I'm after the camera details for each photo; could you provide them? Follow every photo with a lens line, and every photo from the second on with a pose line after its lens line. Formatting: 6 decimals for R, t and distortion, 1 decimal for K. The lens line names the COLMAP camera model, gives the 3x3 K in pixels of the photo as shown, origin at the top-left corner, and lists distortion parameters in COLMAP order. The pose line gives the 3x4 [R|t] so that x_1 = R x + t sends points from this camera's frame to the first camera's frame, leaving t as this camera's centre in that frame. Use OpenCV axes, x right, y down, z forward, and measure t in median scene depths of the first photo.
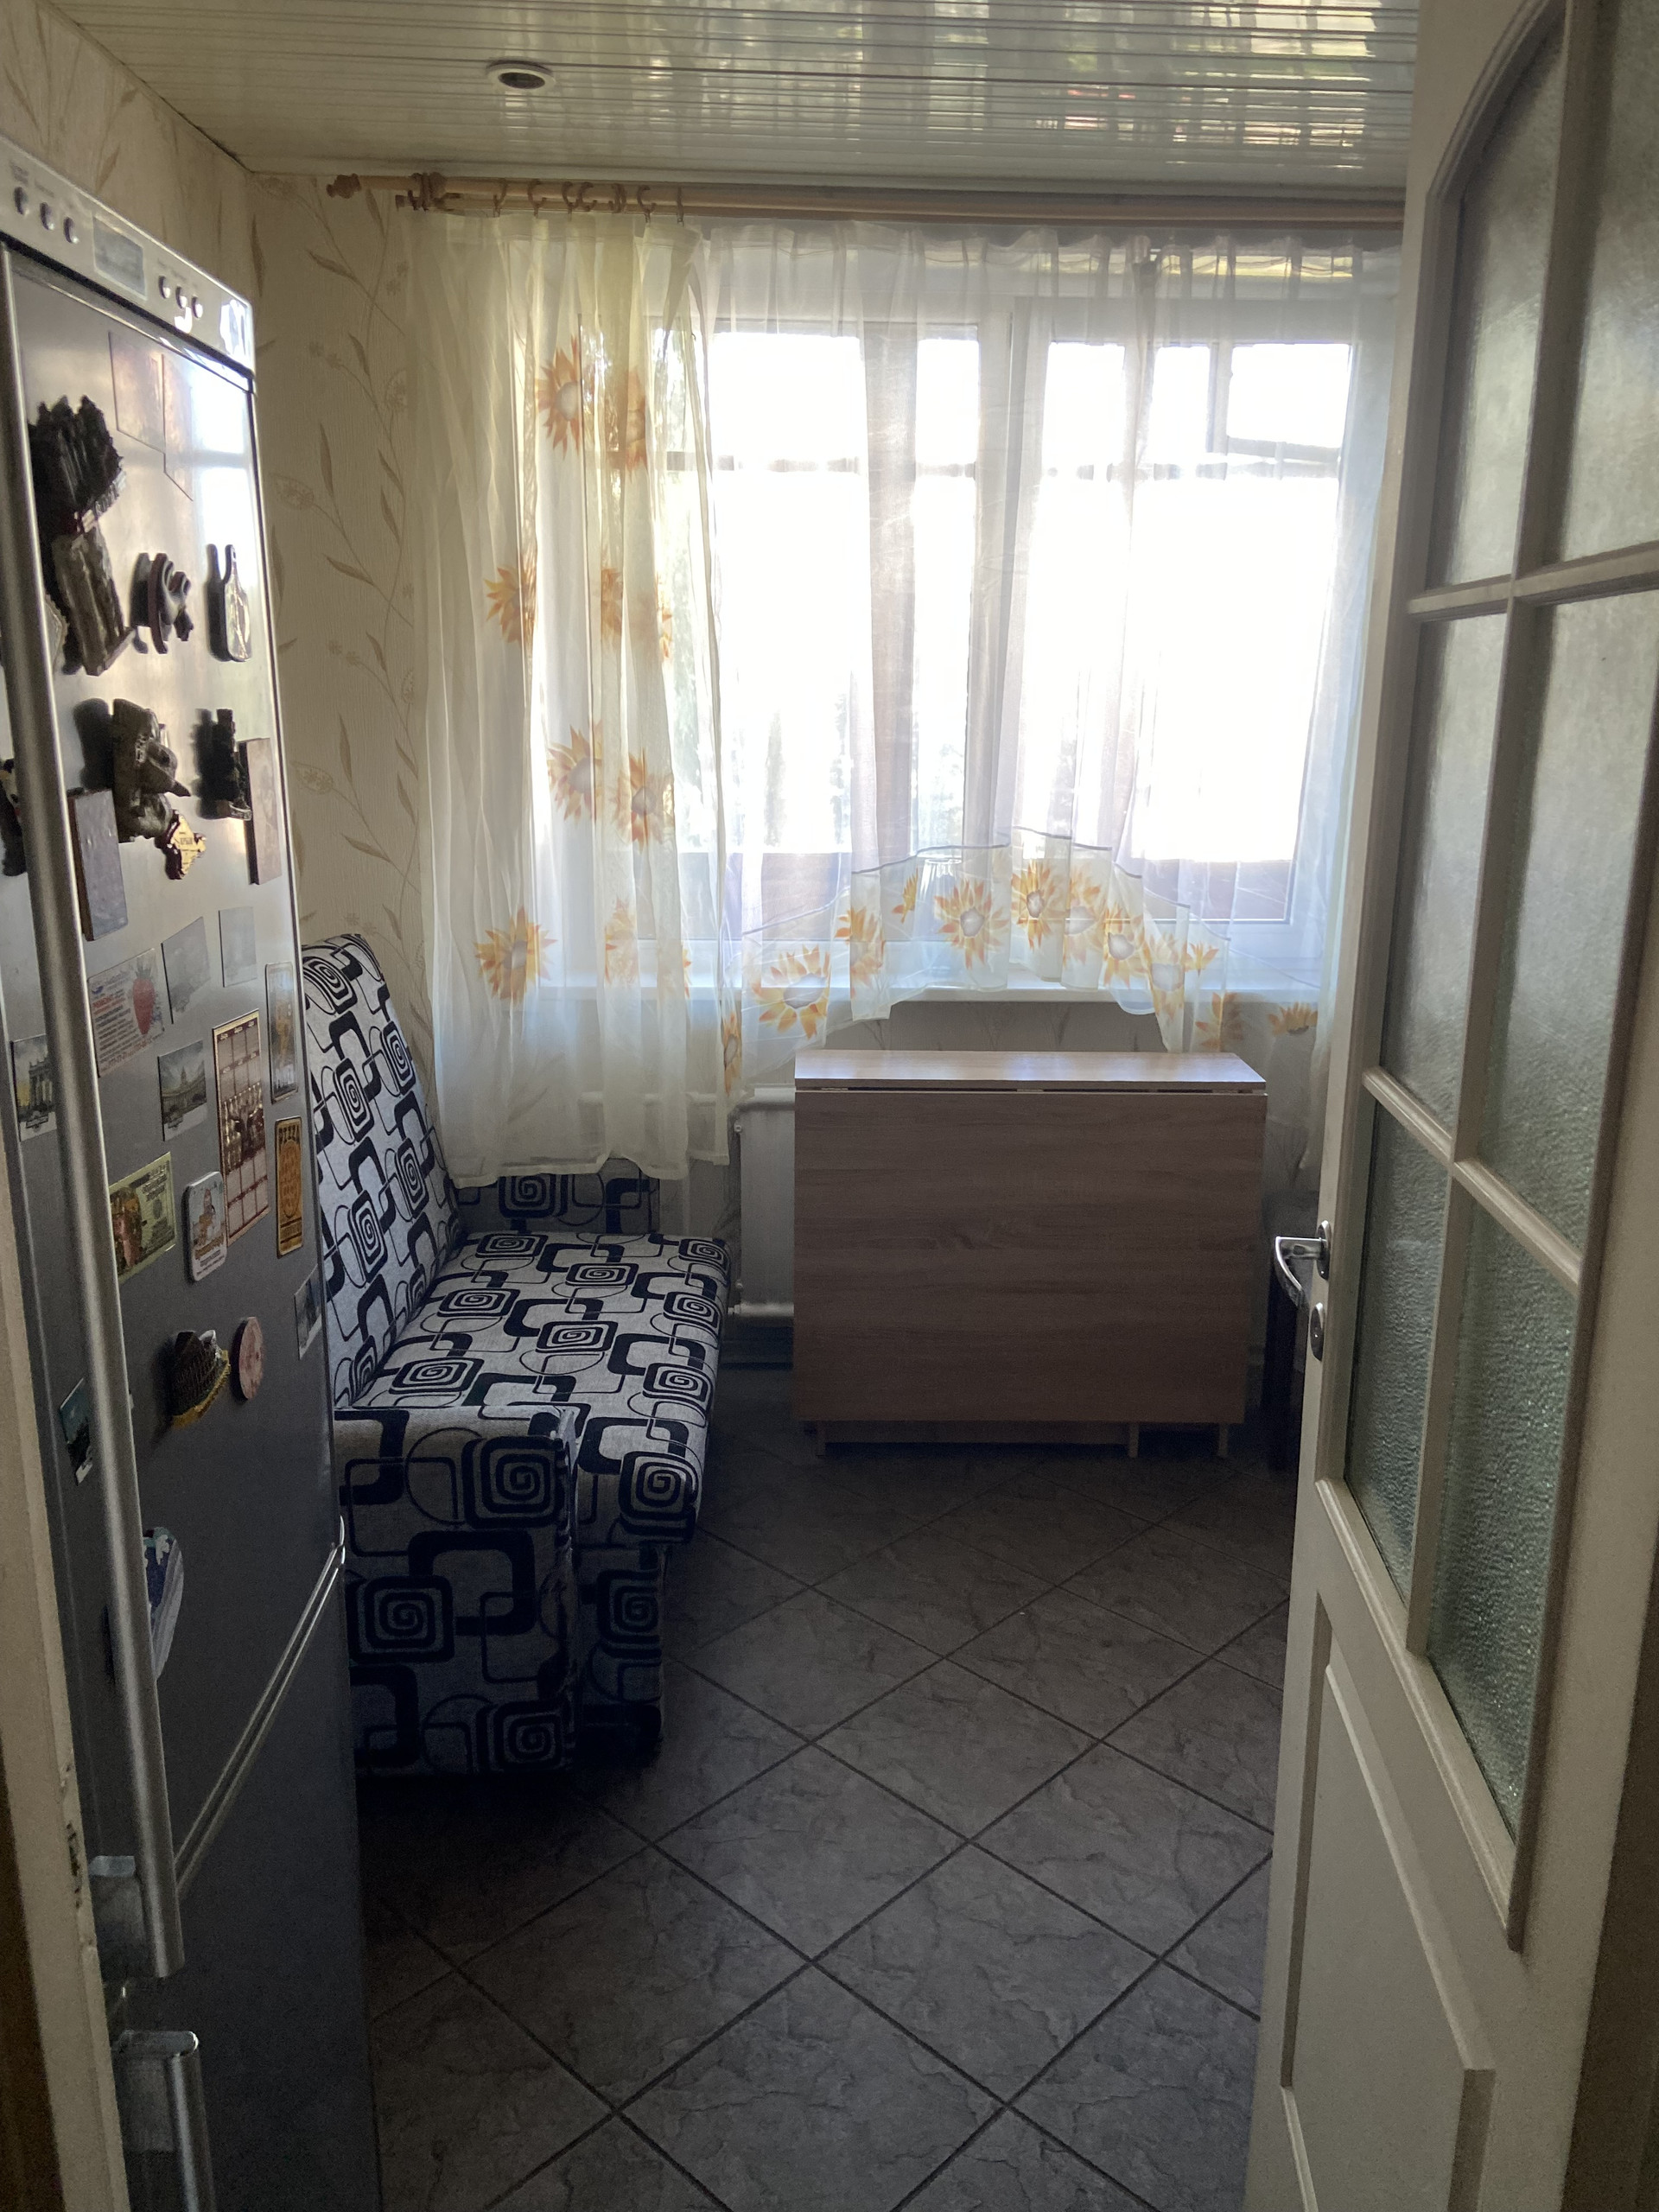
lens RADIAL K [[1680.9, 0, 829.1], [0, 1680.9, 1107.8], [0, 0, 1]] dist [0.019526, 0.005630]
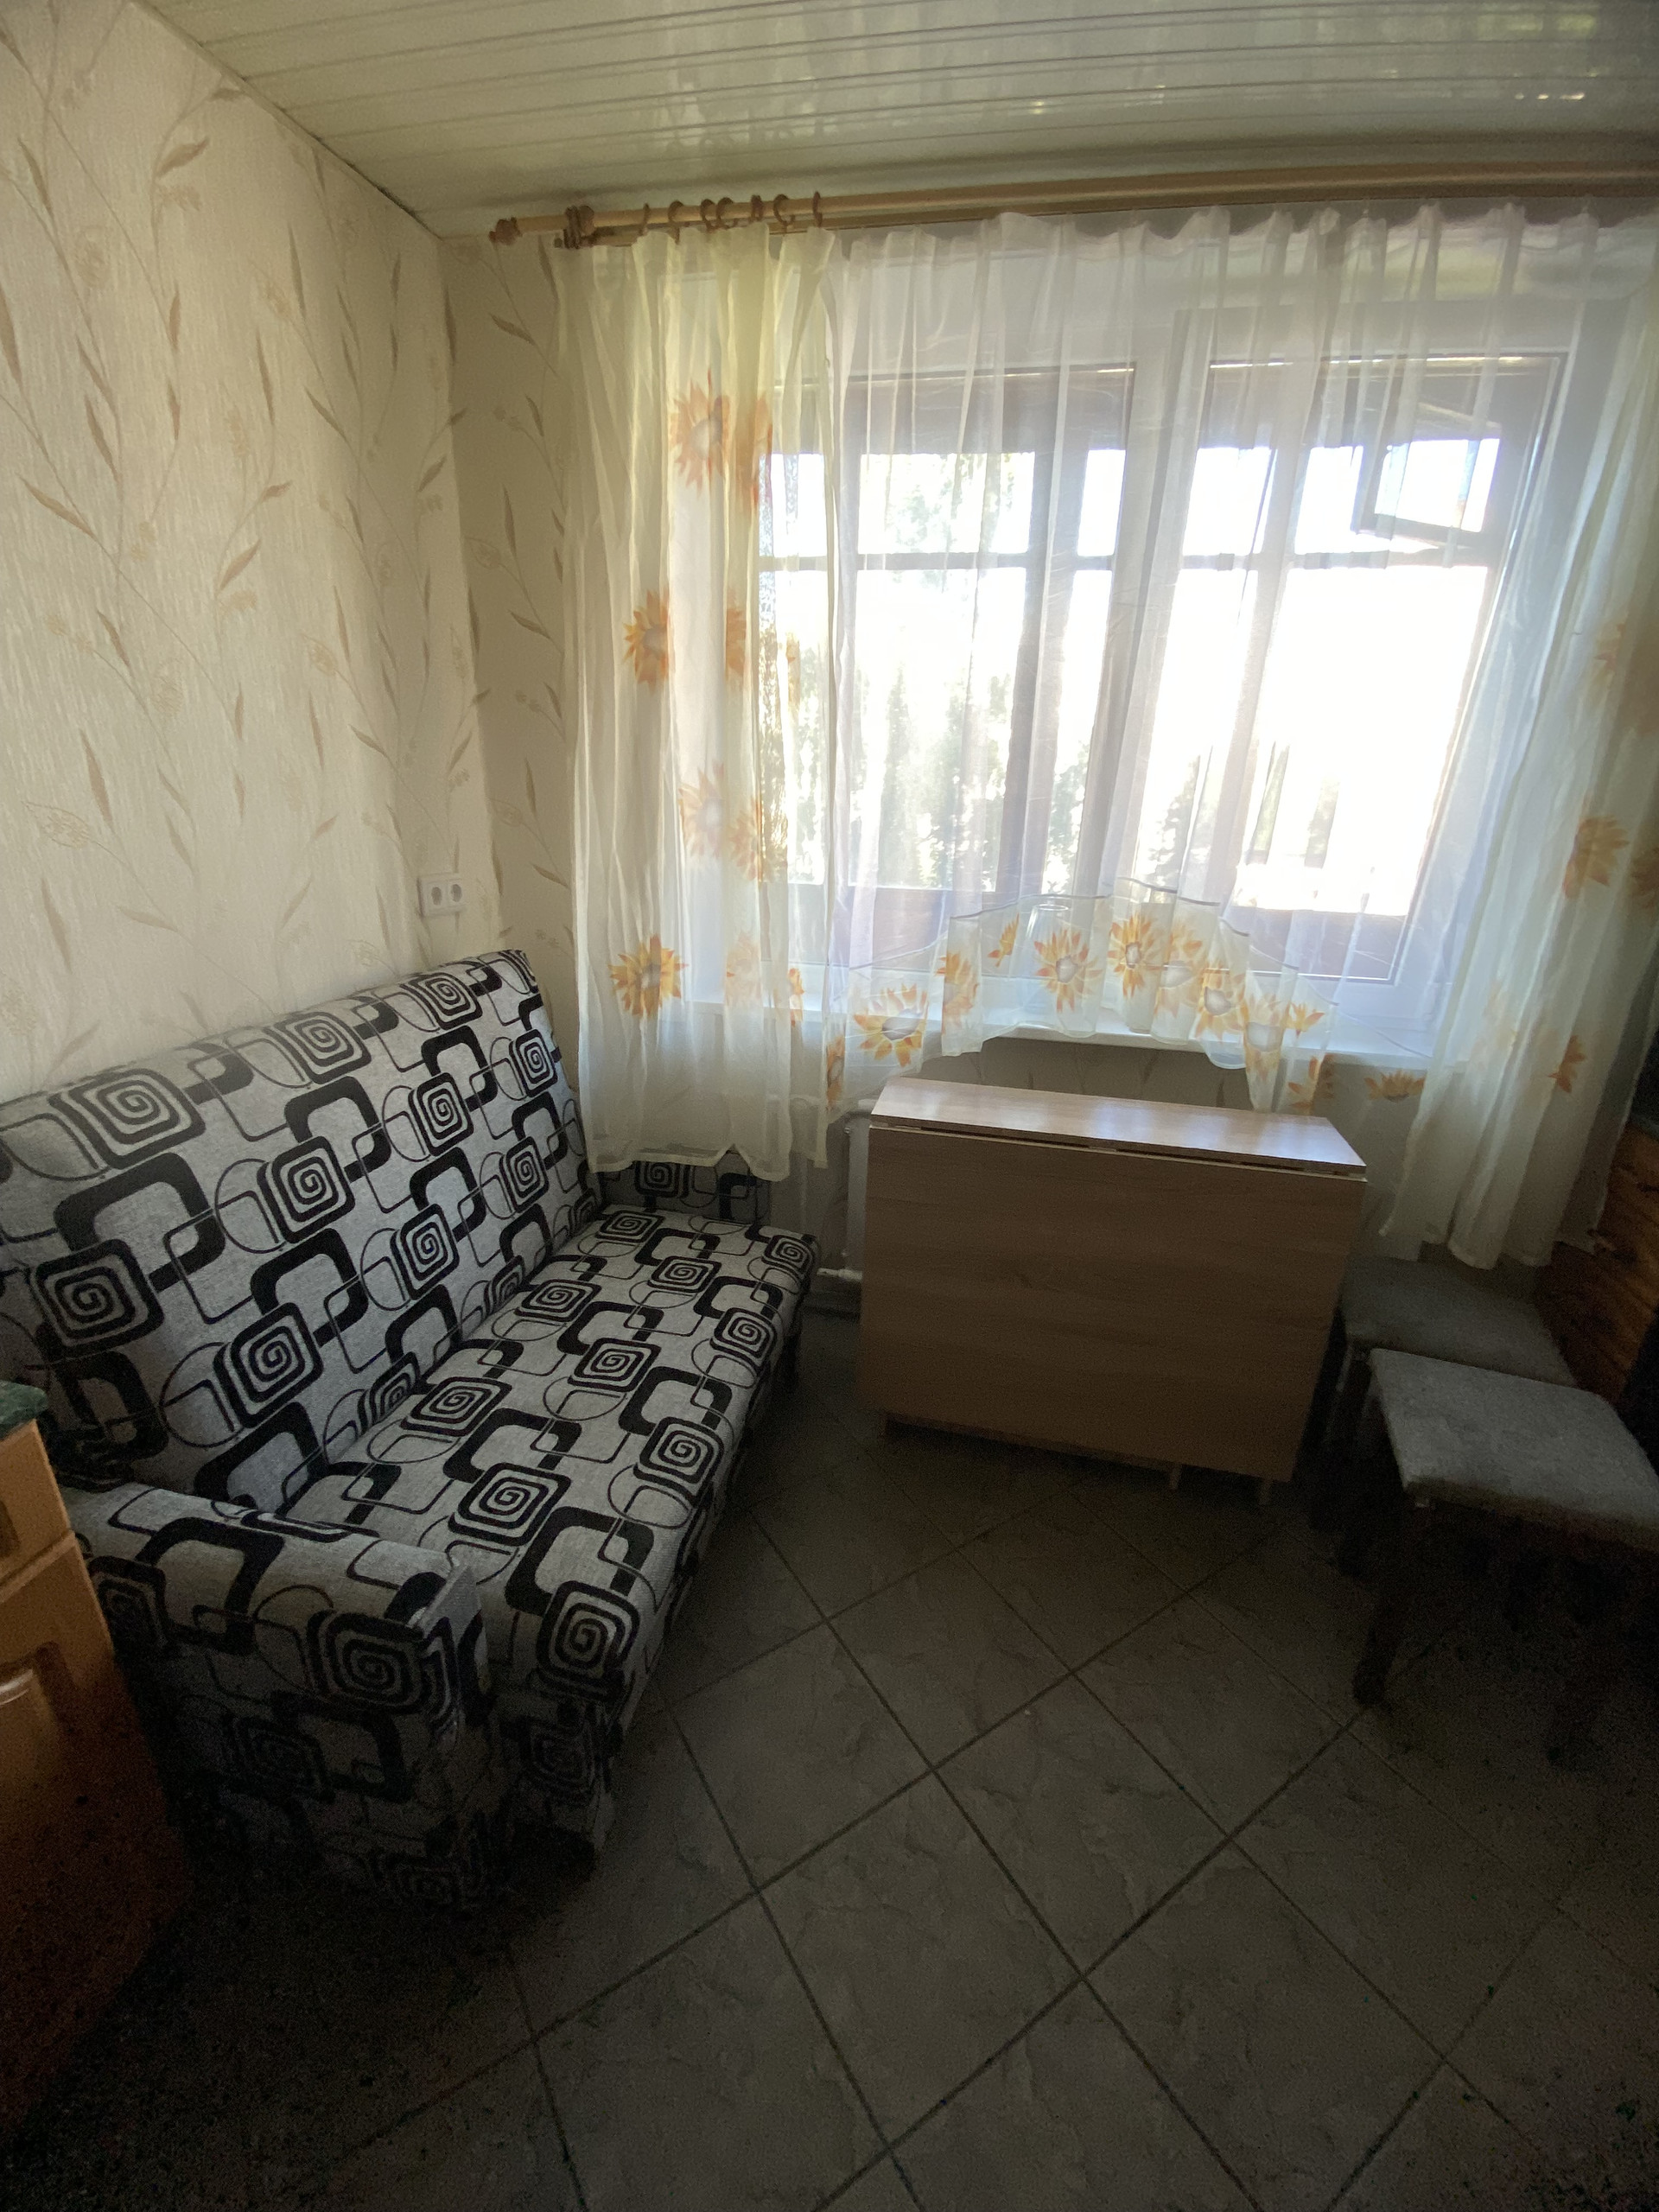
lens RADIAL K [[908.3, 0, 816.0], [0, 908.3, 1110.0], [0, 0, 1]] dist [0.002612, -0.009311]
pose [[0.971880, 0.093145, -0.216270, 0.065670], [-0.071139, 0.991666, 0.107412, -0.075370], [0.224473, -0.089006, 0.970407, 0.426063]]
